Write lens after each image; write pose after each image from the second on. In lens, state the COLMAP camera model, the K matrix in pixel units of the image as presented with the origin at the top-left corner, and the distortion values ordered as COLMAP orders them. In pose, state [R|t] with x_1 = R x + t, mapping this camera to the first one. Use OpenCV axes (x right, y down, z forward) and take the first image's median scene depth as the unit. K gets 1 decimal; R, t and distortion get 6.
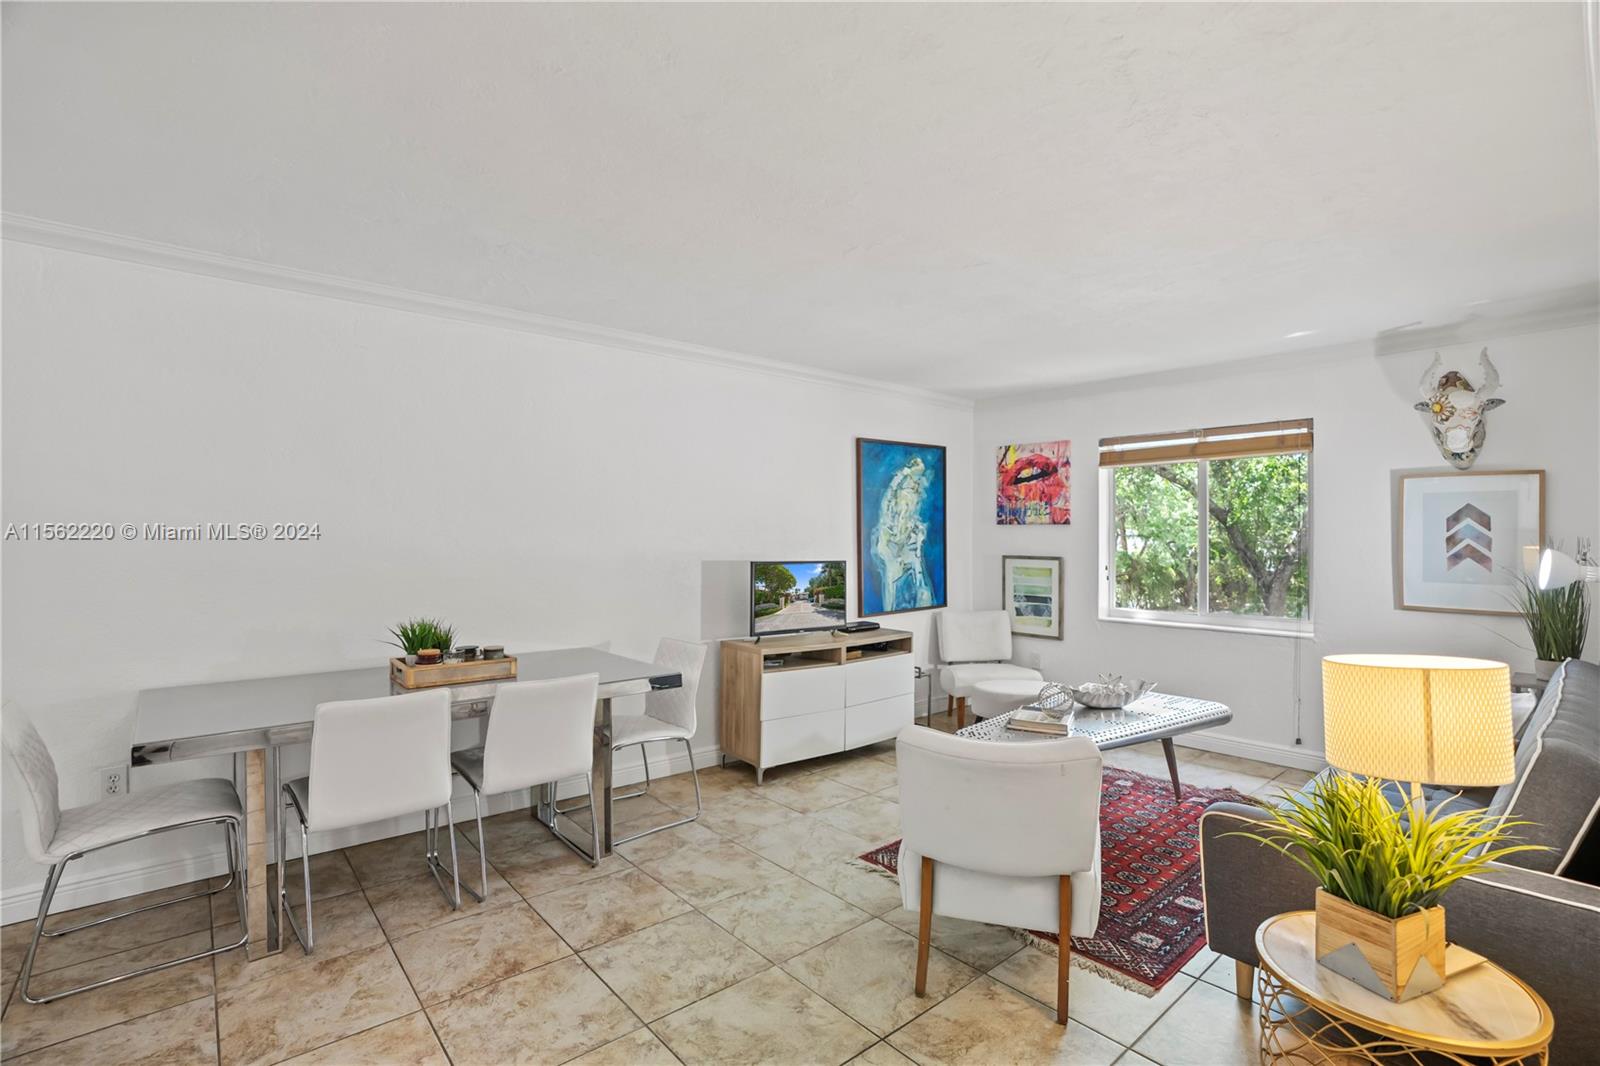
lens RADIAL K [[741.1, 0, 798.7], [0, 741.1, 530.8], [0, 0, 1]] dist [-0.071771, 0.027191]
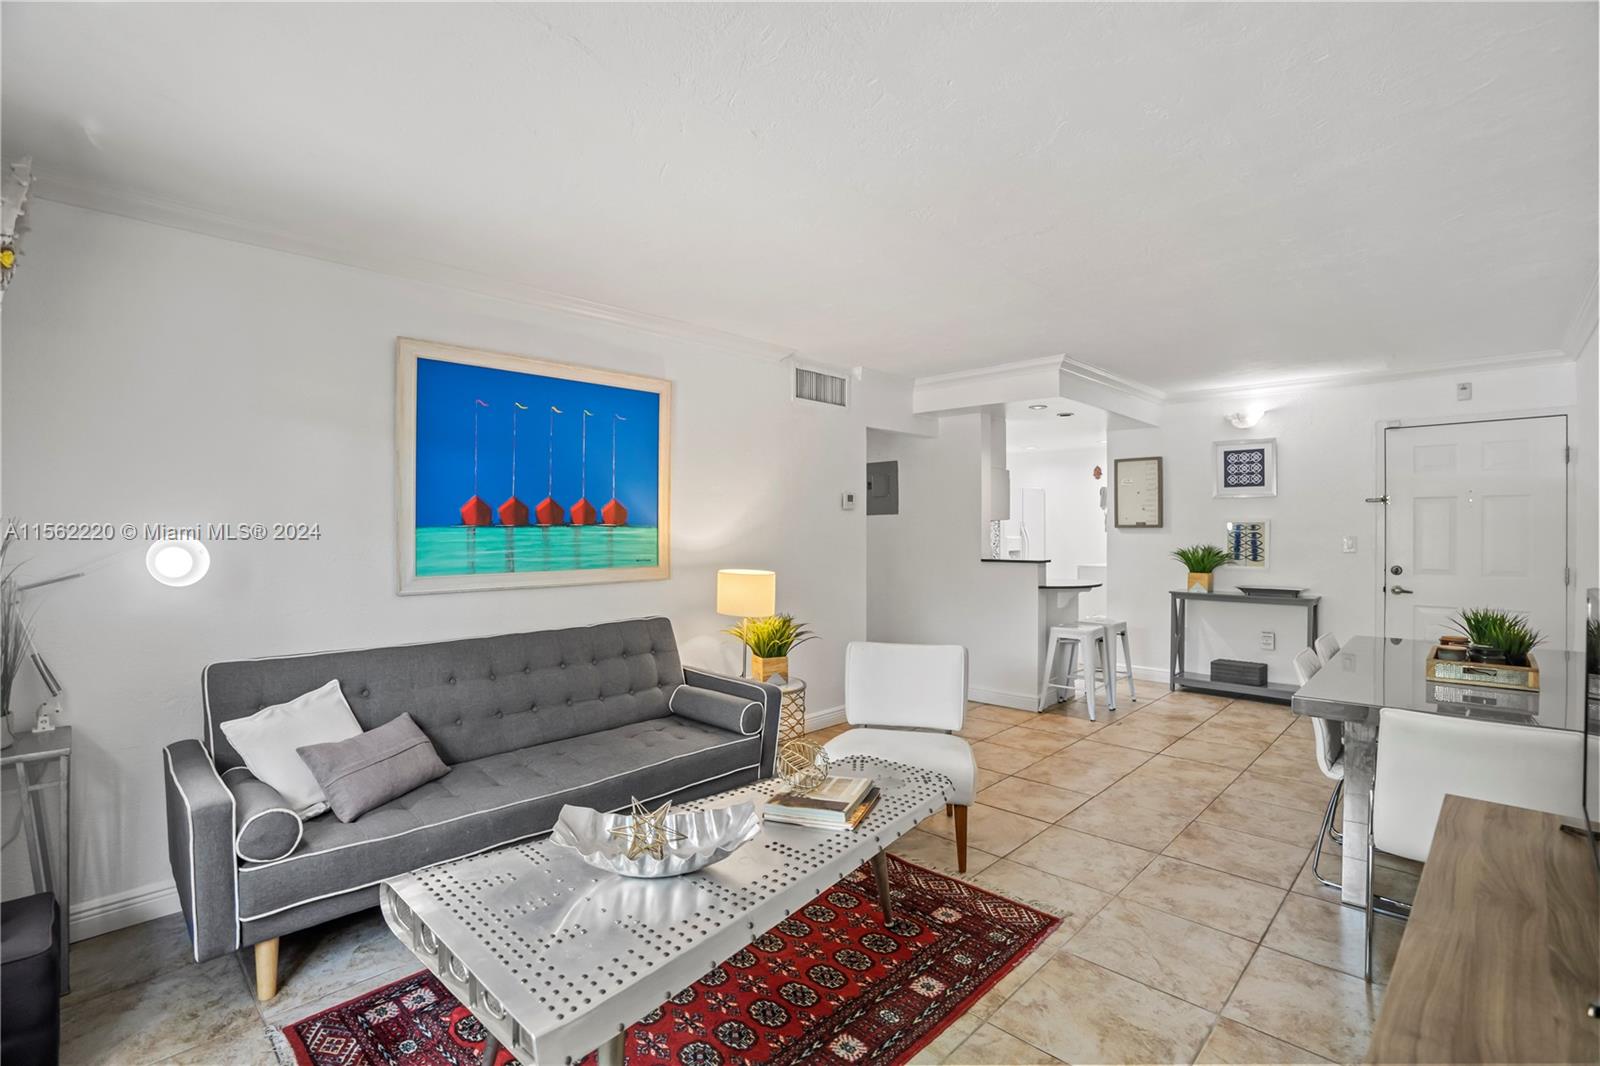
lens RADIAL K [[733.9, 0, 800.0], [0, 733.9, 533.0], [0, 0, 1]] dist [-0.068313, 0.025292]
pose [[-0.996142, -0.001095, -0.087744, 0.248981], [-0.000946, 0.999998, -0.001735, 0.014202], [0.087745, -0.001645, -0.996142, 1.003688]]
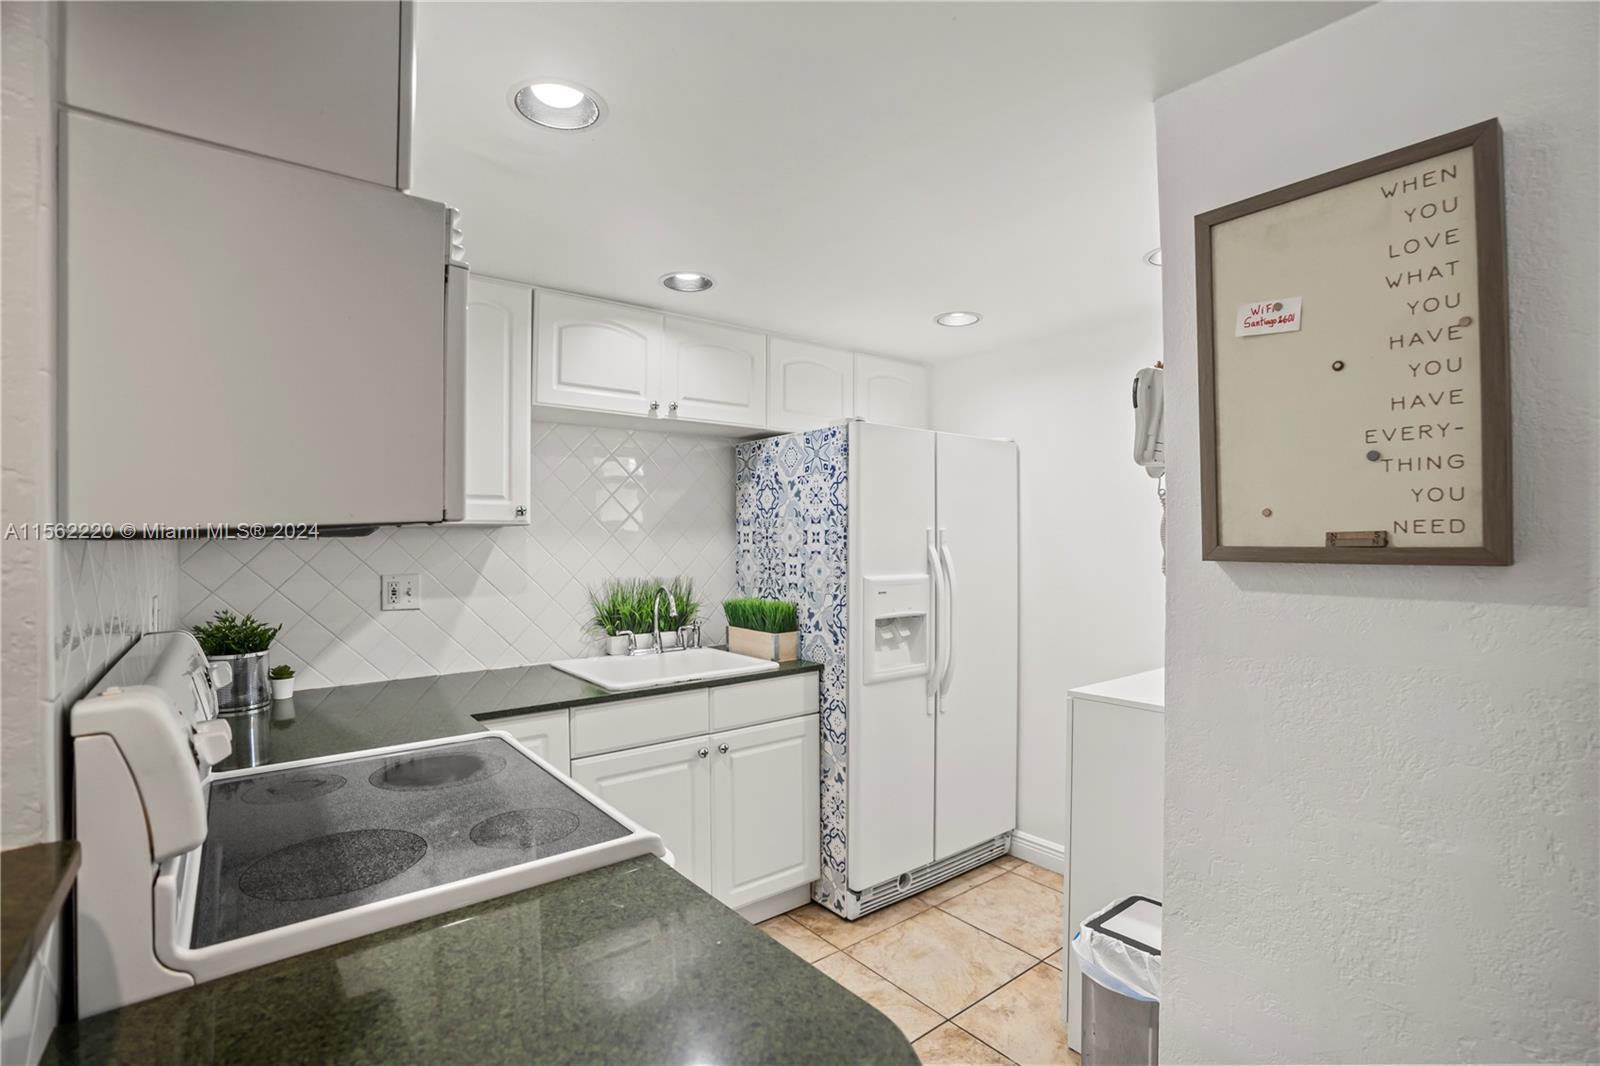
lens RADIAL K [[733.9, 0, 800.0], [0, 733.9, 533.0], [0, 0, 1]] dist [-0.068313, 0.025292]
pose [[-0.999281, 0.002474, 0.037845, -0.248489], [0.002009, 0.999922, -0.012320, -0.003436], [-0.037873, -0.012235, -0.999208, 0.101122]]
